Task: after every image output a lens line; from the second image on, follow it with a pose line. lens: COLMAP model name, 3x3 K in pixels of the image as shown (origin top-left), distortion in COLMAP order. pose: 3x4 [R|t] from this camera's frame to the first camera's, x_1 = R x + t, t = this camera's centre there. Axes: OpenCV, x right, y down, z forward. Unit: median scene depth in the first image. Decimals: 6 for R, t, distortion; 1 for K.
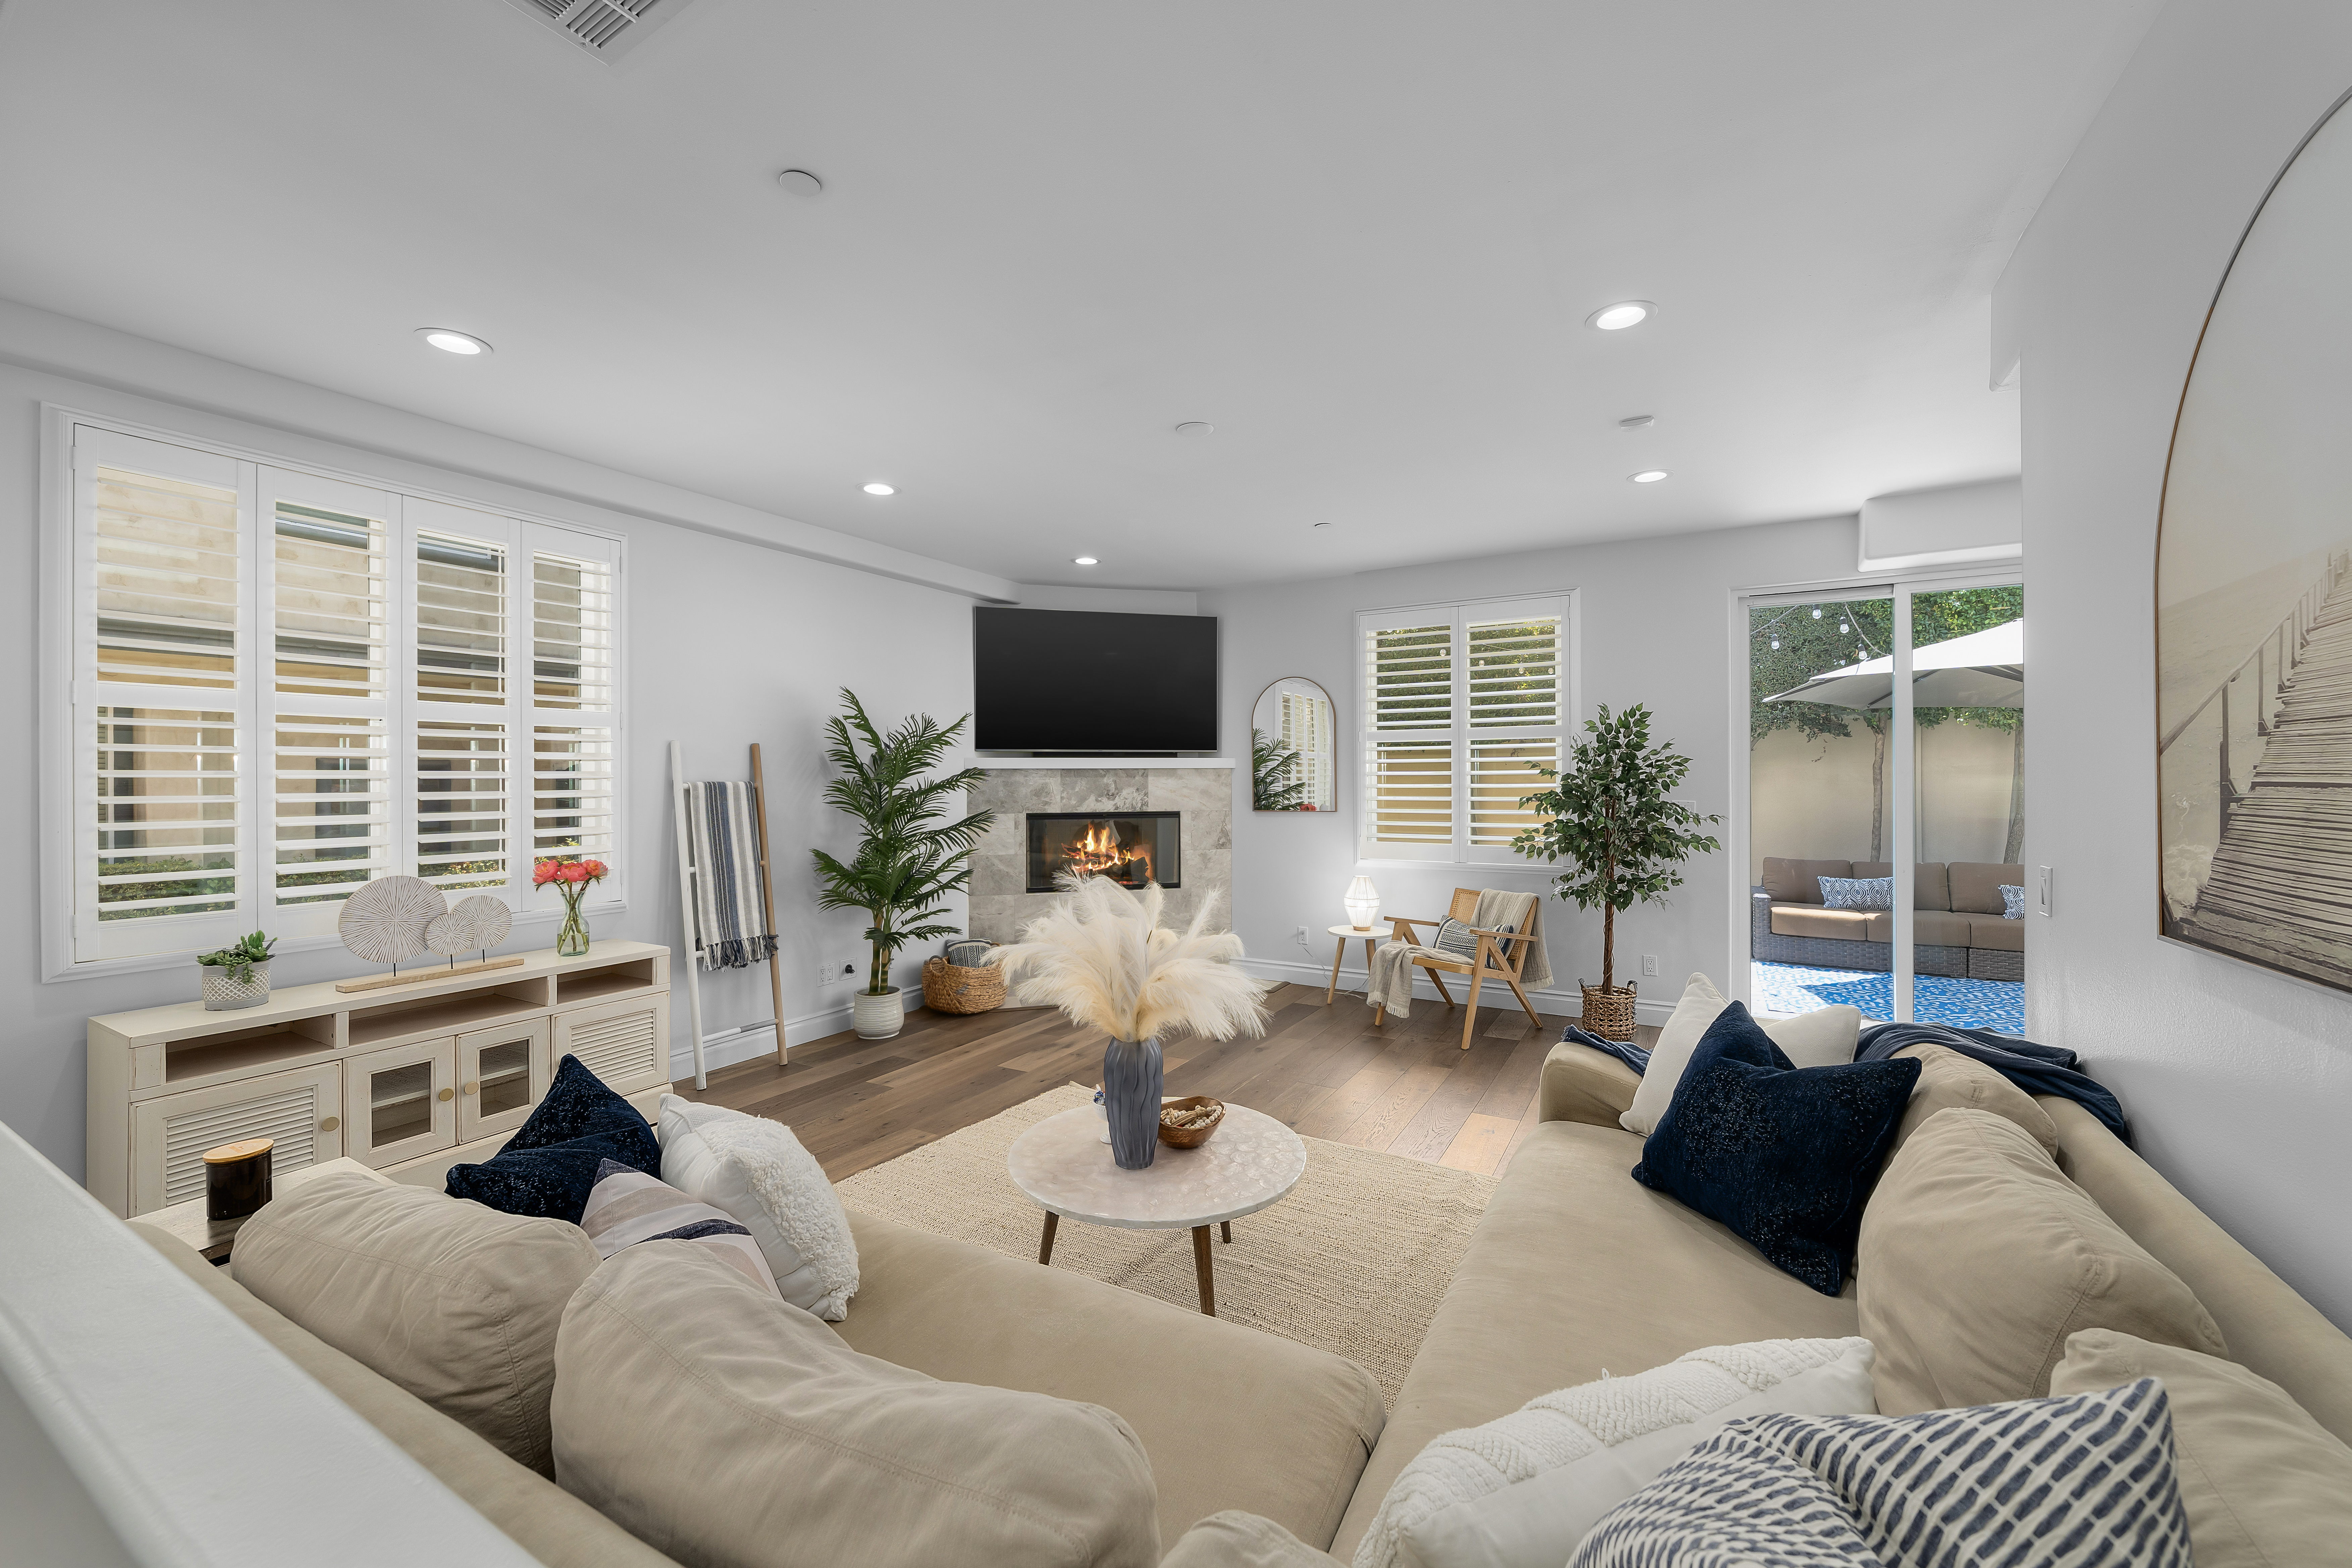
lens RADIAL K [[891.2, 0, 1173.7], [0, 891.2, 776.9], [0, 0, 1]] dist [0.001586, -0.000407]
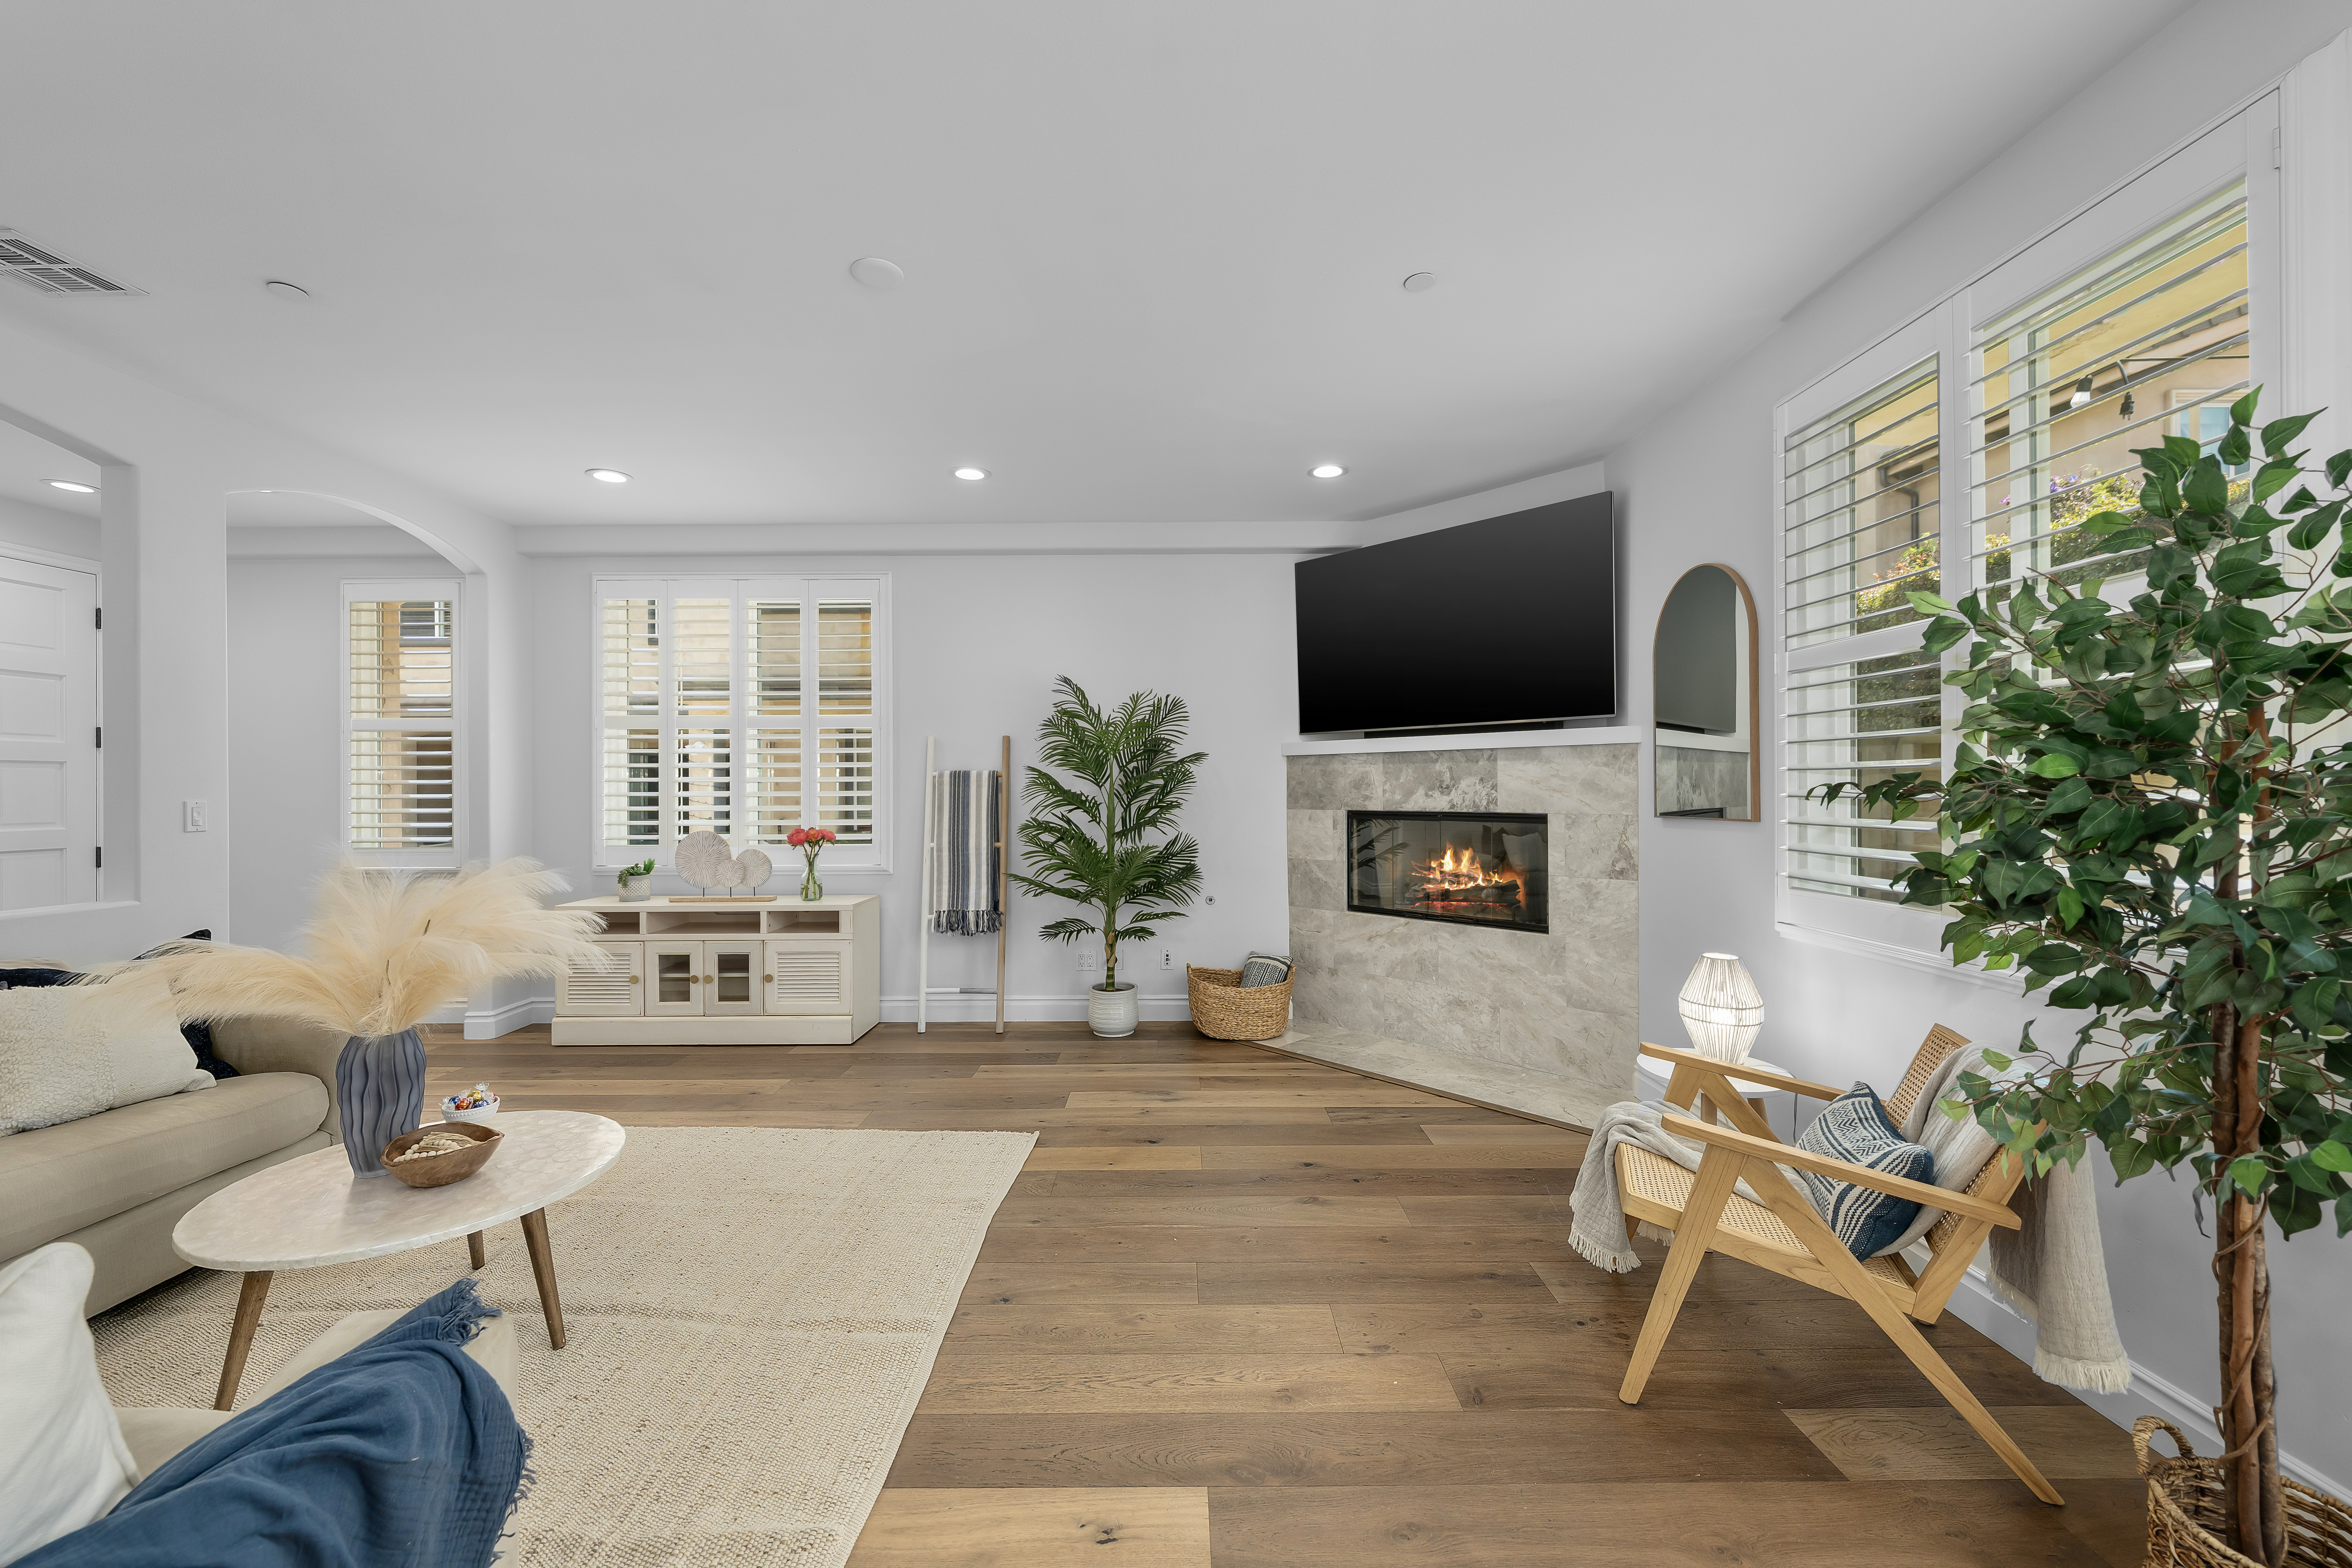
lens RADIAL K [[891.2, 0, 1175.4], [0, 891.2, 775.2], [0, 0, 1]] dist [0.001586, -0.000407]
pose [[0.516199, -0.009120, -0.856420, 0.471197], [0.003274, 0.999957, -0.008675, 0.017438], [0.856462, 0.001674, 0.516207, 0.498643]]
